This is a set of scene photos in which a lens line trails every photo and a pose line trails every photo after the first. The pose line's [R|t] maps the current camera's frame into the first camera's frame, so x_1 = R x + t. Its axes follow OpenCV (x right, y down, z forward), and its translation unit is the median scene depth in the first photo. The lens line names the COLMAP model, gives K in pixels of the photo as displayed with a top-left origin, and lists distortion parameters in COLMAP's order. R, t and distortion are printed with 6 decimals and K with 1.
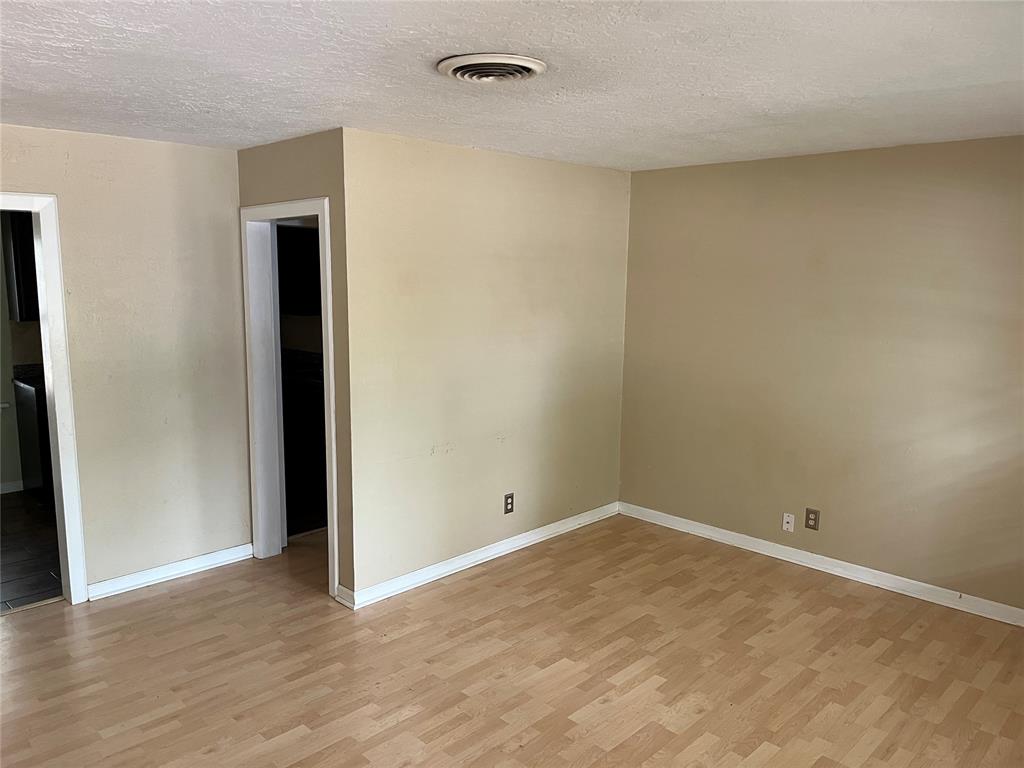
lens RADIAL K [[775.2, 0, 509.3], [0, 775.2, 387.9], [0, 0, 1]] dist [0.032125, -0.025456]
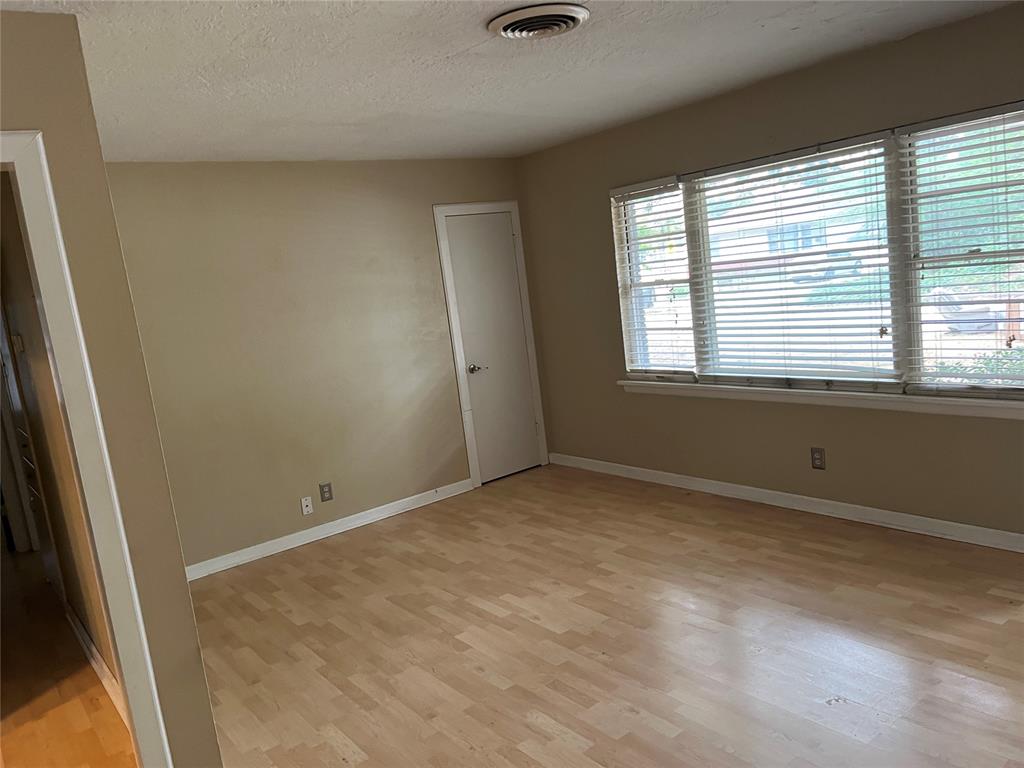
lens RADIAL K [[775.2, 0, 507.7], [0, 775.2, 379.2], [0, 0, 1]] dist [0.032125, -0.025456]
pose [[0.142429, -0.164006, 0.976123, -0.762727], [0.273945, 0.954186, 0.120348, -0.055160], [-0.951140, 0.250263, 0.180833, 0.636063]]
